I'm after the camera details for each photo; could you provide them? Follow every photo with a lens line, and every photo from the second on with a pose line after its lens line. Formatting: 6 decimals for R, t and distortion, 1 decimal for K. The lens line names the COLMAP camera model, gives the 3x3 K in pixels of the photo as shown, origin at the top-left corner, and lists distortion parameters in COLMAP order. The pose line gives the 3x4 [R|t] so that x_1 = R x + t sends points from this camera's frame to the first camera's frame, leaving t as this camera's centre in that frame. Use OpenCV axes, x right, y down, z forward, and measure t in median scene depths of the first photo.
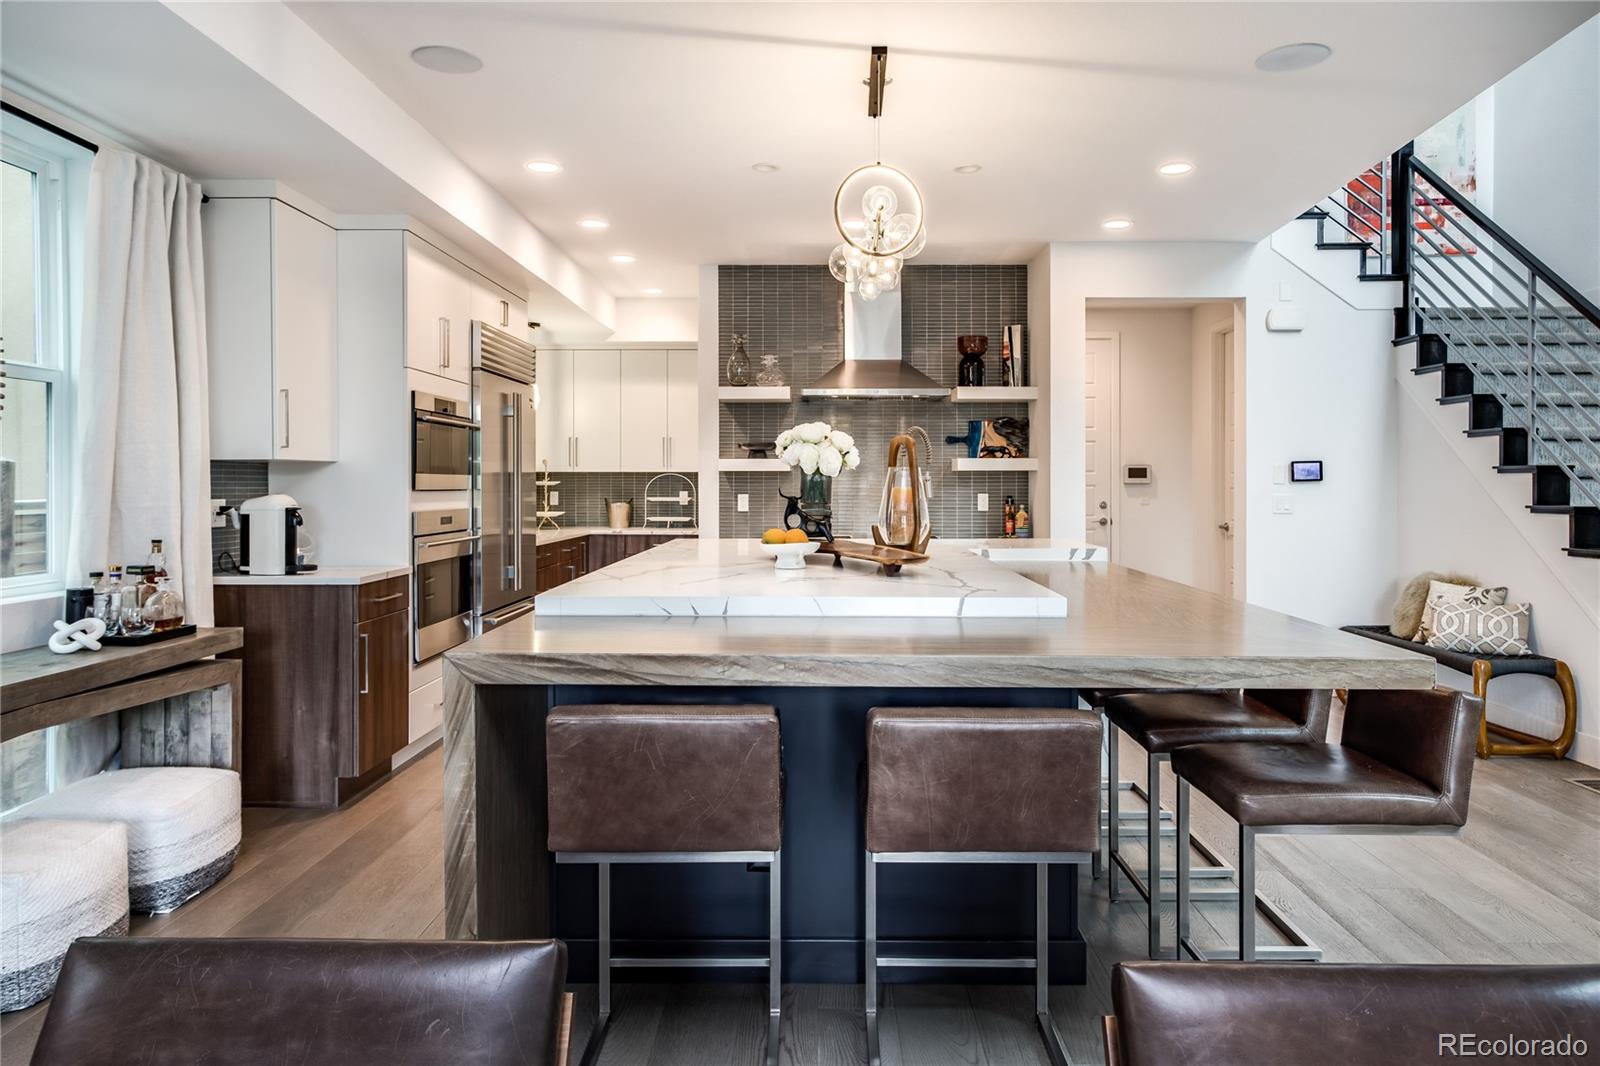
lens RADIAL K [[974.1, 0, 800.6], [0, 974.1, 498.6], [0, 0, 1]] dist [0.001207, 0.000035]
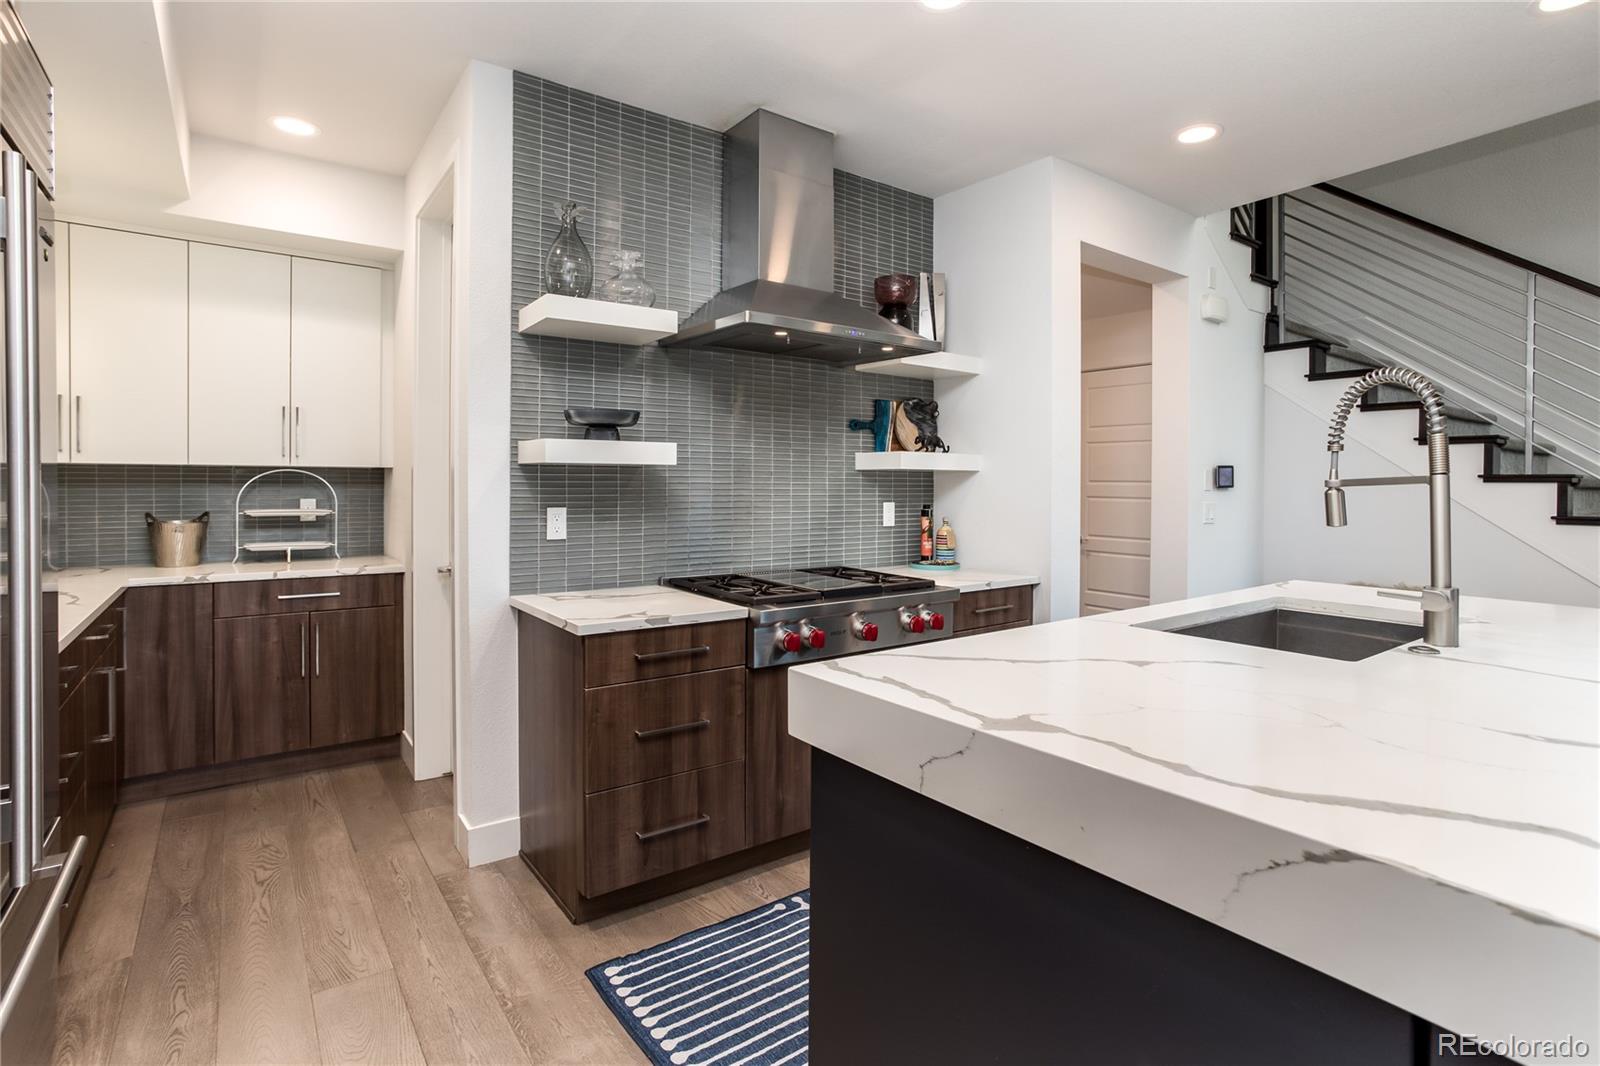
lens RADIAL K [[768.8, 0, 802.7], [0, 768.8, 489.2], [0, 0, 1]] dist [-0.051590, 0.000254]
pose [[0.793104, -0.000604, 0.609086, -0.206694], [0.003045, 0.999991, -0.002974, -0.013157], [-0.609079, 0.004213, 0.793098, 0.591302]]
